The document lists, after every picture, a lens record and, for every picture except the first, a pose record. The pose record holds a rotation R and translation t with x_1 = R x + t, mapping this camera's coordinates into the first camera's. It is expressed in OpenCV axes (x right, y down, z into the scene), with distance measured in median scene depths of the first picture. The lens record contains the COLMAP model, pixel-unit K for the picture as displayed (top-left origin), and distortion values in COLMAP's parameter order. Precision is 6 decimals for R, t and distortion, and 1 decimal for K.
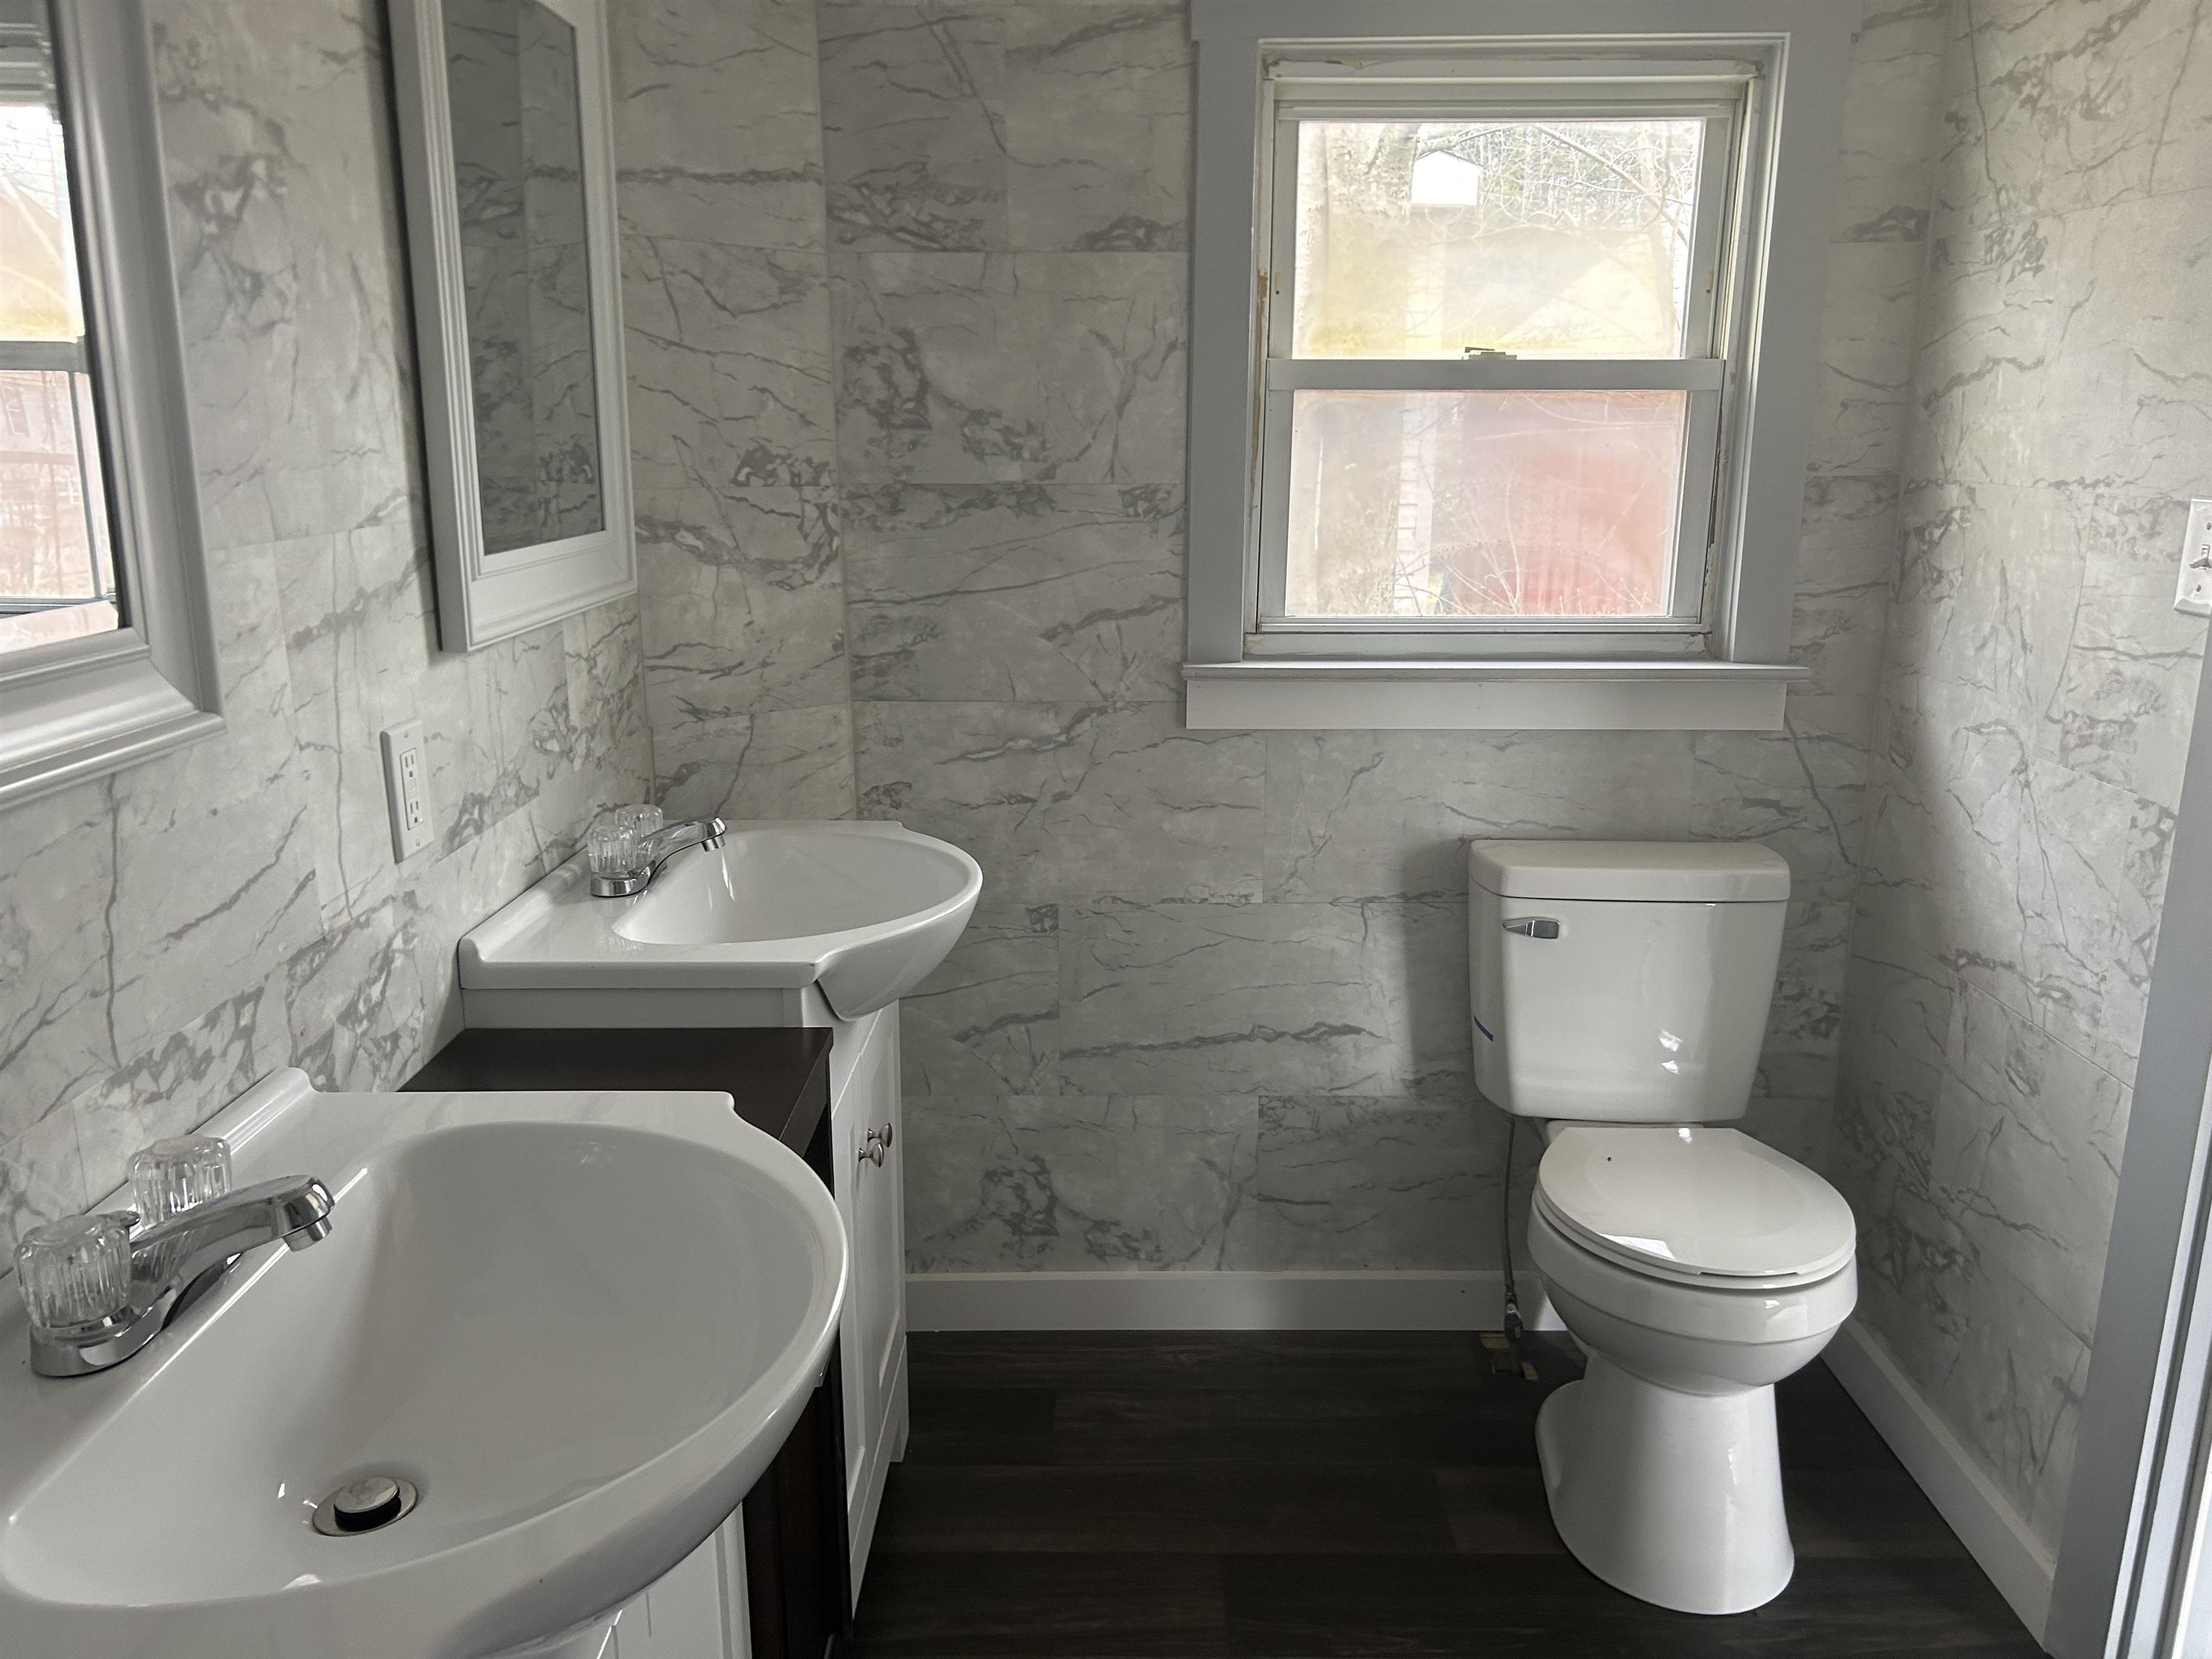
lens RADIAL K [[1608.3, 0, 1099.9], [0, 1608.3, 800.6], [0, 0, 1]] dist [0.043239, -0.075817]
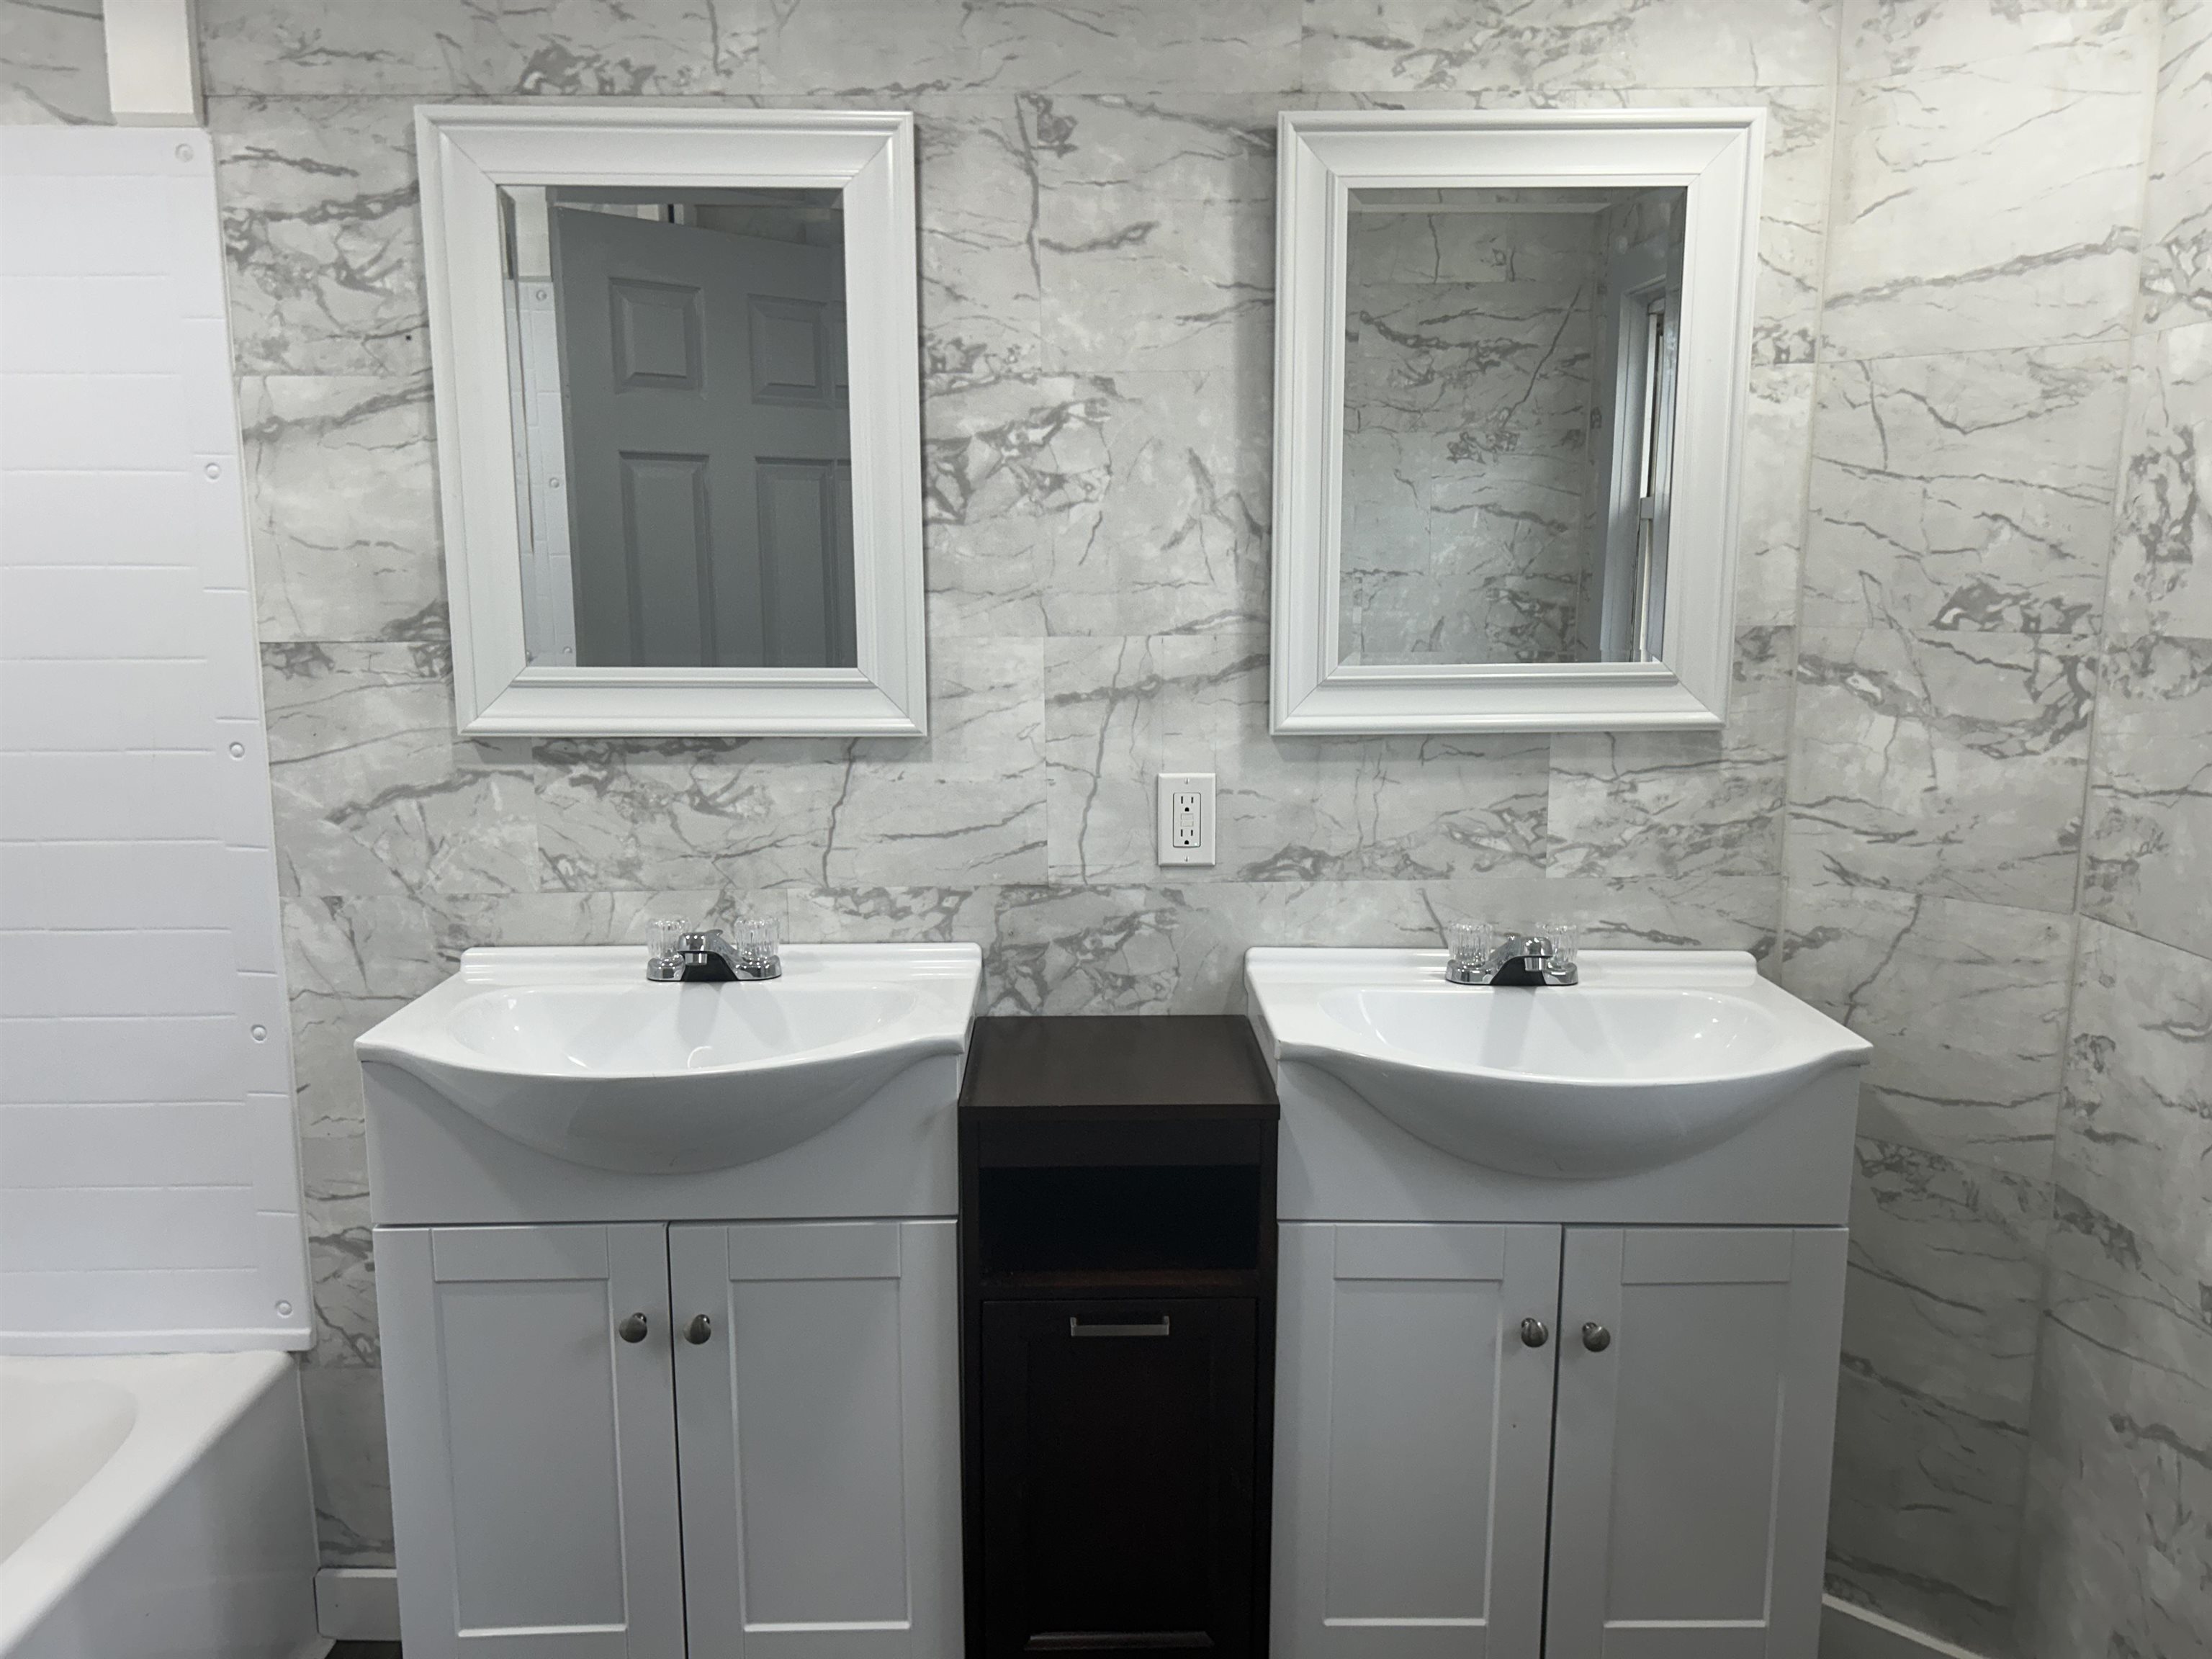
lens RADIAL K [[1673.9, 0, 1106.0], [0, 1673.9, 829.5], [0, 0, 1]] dist [0.047104, -0.031905]
pose [[0.072697, 0.156909, -0.984934, 0.640347], [-0.221645, 0.965394, 0.137437, -0.116742], [0.972414, 0.208314, 0.104959, 0.494526]]
